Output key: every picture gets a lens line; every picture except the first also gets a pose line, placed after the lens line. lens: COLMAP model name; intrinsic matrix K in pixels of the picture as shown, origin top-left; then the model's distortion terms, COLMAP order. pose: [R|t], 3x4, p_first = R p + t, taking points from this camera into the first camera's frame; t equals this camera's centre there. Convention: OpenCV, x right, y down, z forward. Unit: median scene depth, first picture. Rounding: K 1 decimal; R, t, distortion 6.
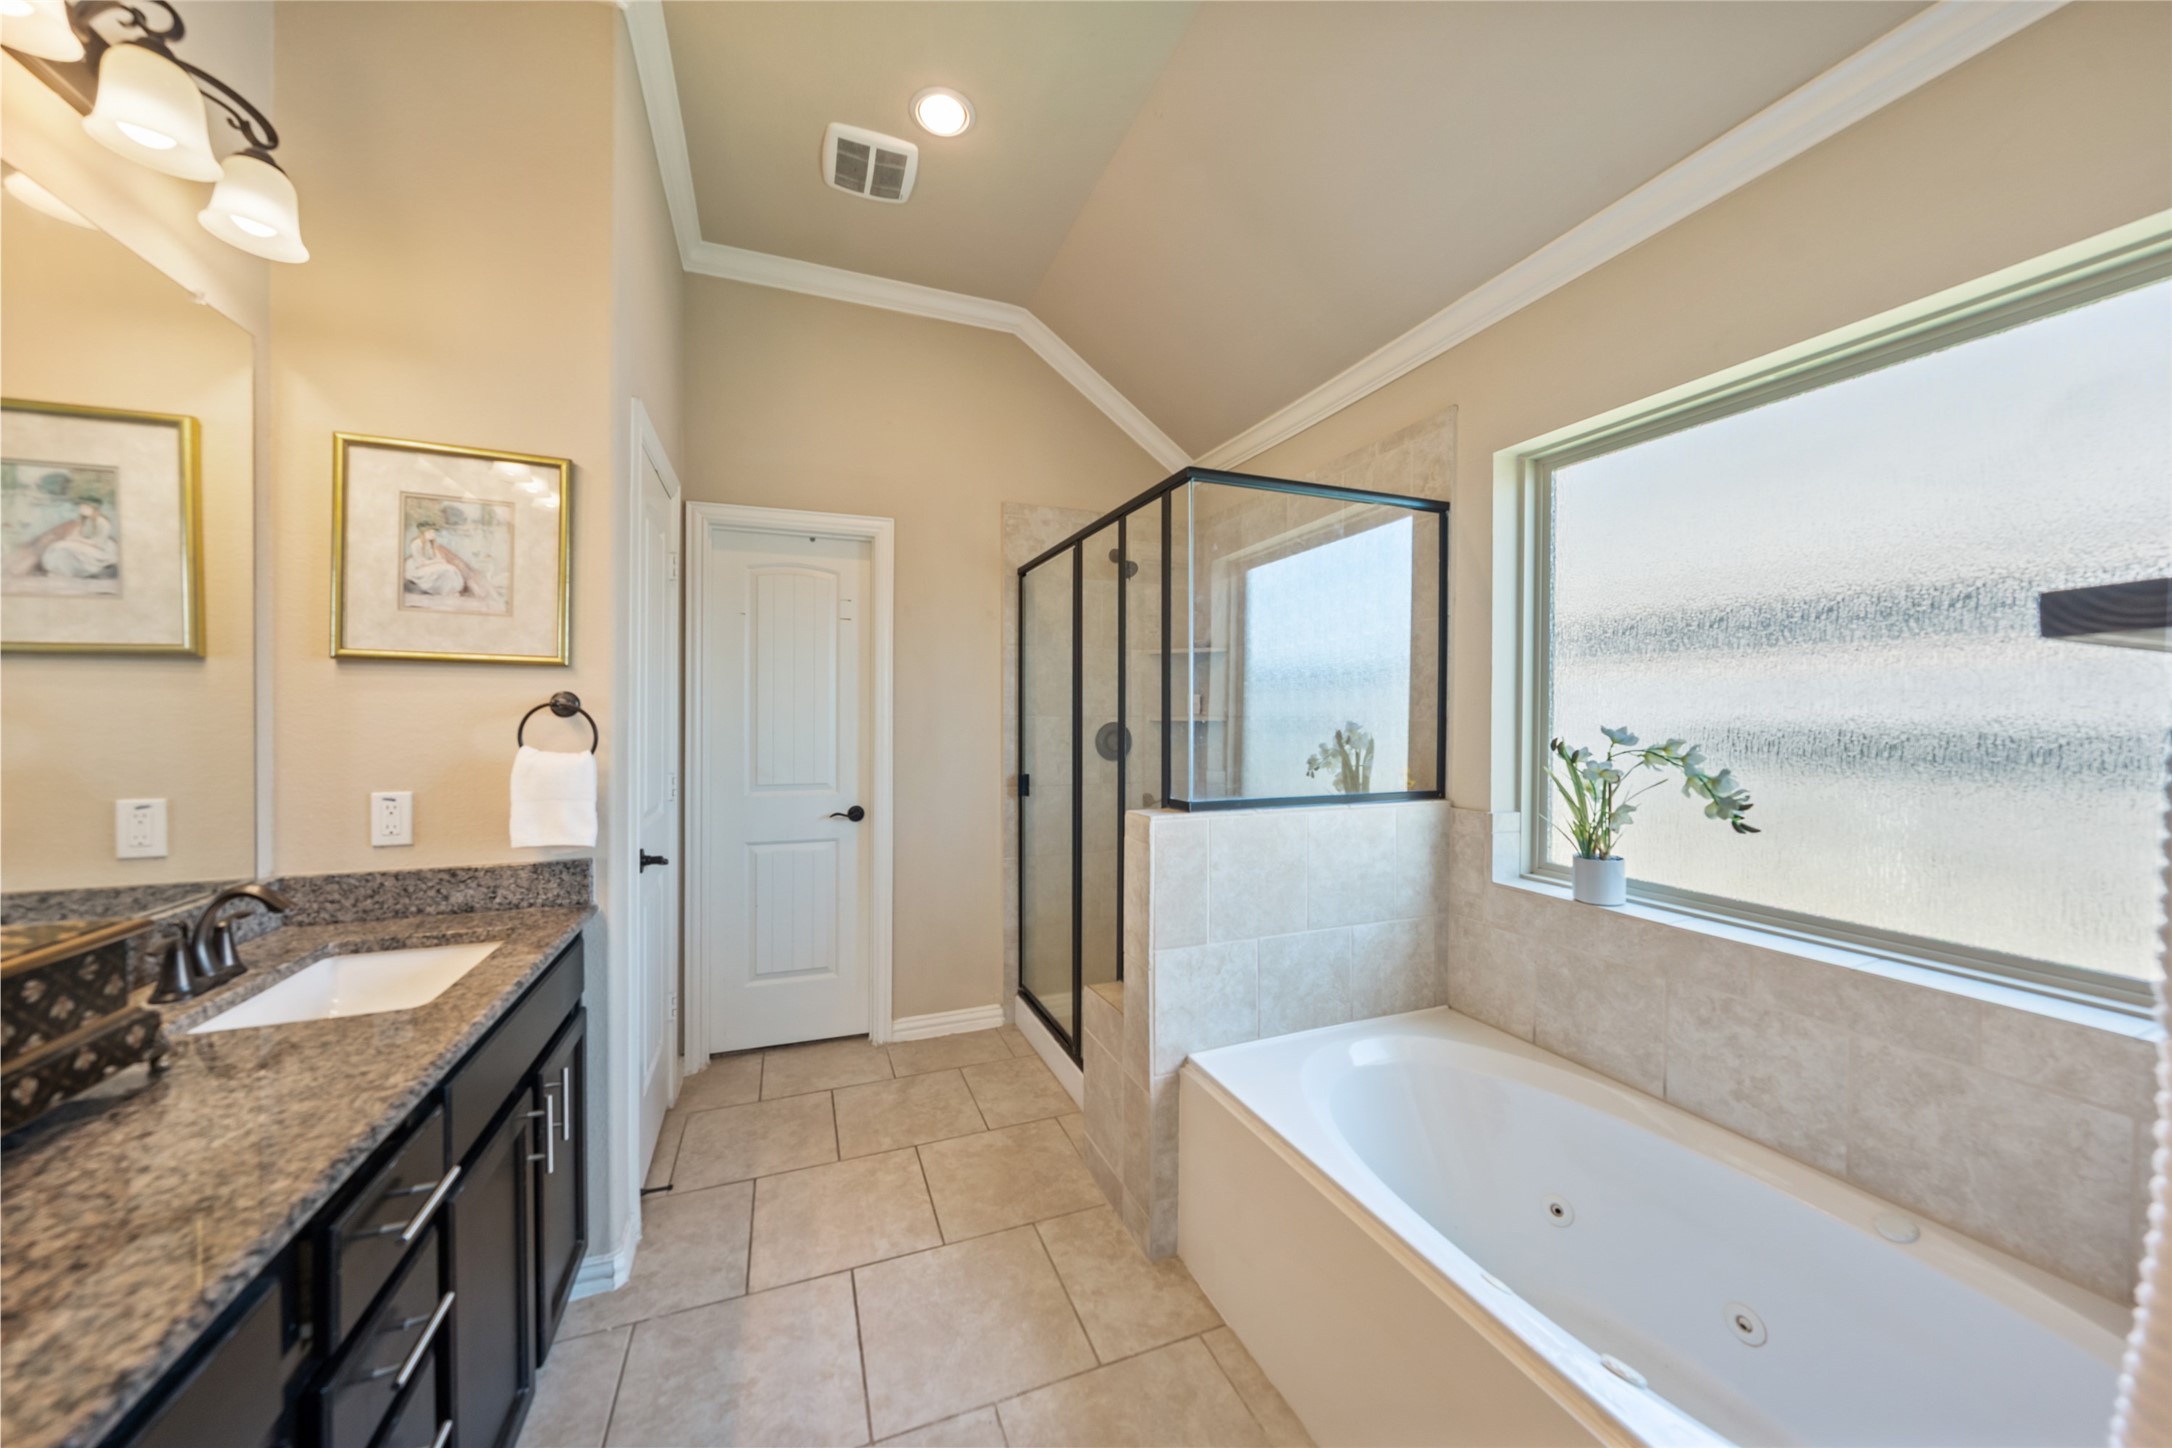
lens RADIAL K [[742.9, 0, 1077.8], [0, 742.9, 716.4], [0, 0, 1]] dist [-0.002286, 0.000247]
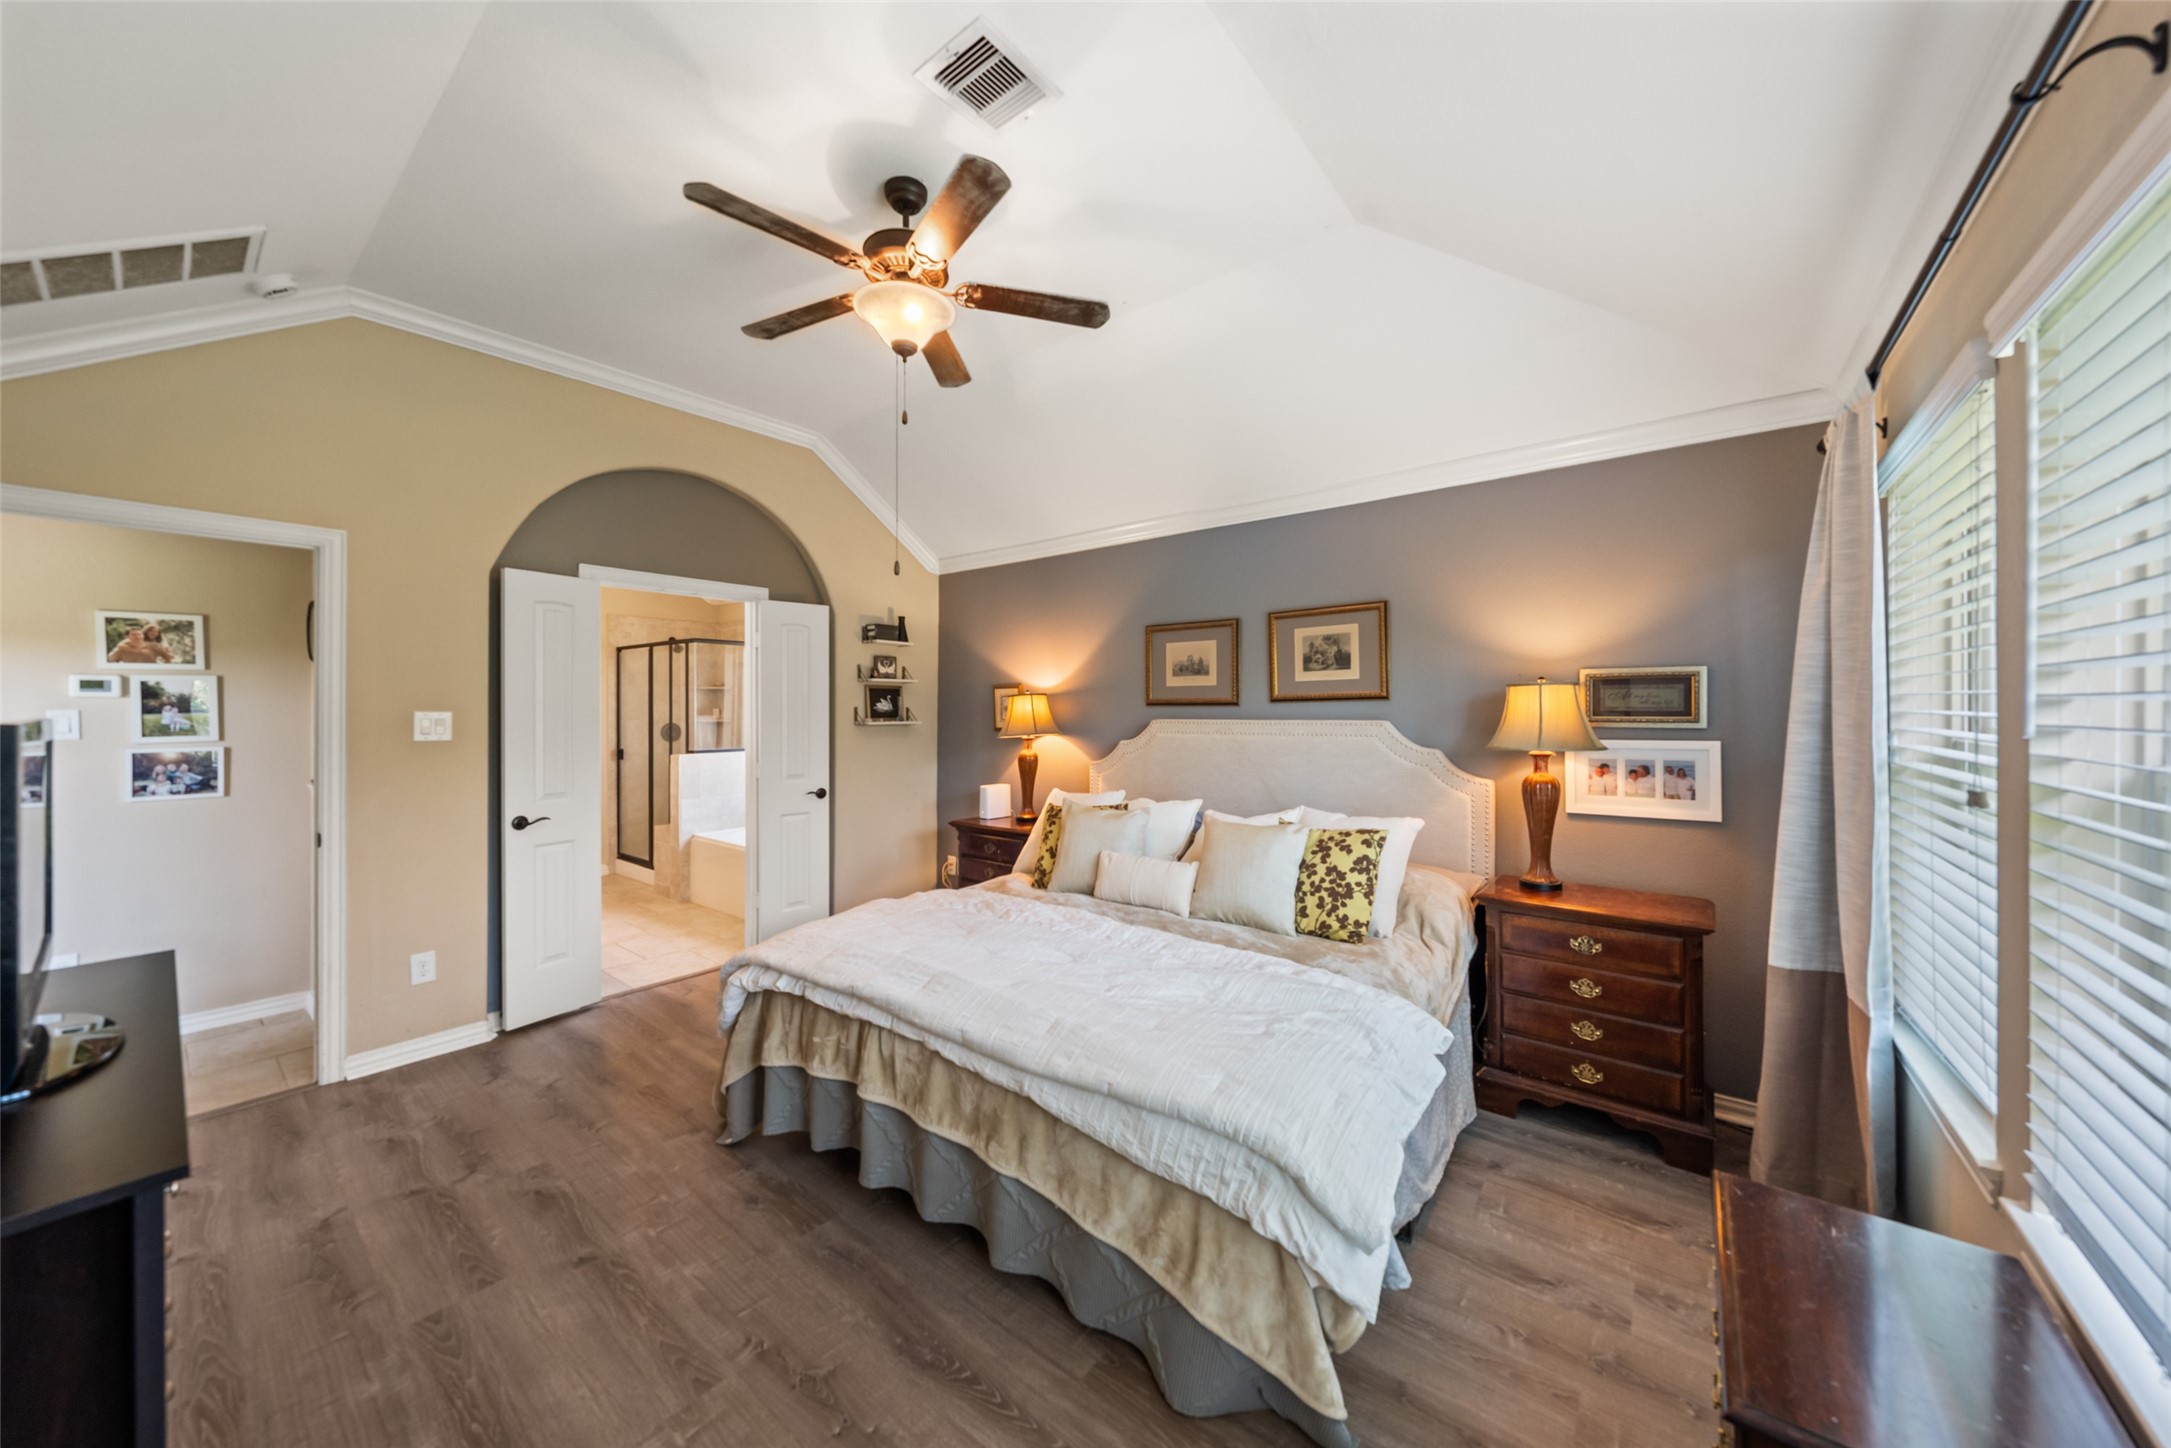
lens RADIAL K [[742.6, 0, 1077.3], [0, 742.6, 716.4], [0, 0, 1]] dist [-0.002286, 0.000247]
pose [[0.864666, -0.001488, 0.502346, -0.012235], [0.002530, 0.999996, -0.001392, -0.006992], [-0.502341, 0.002474, 0.864666, -1.655059]]
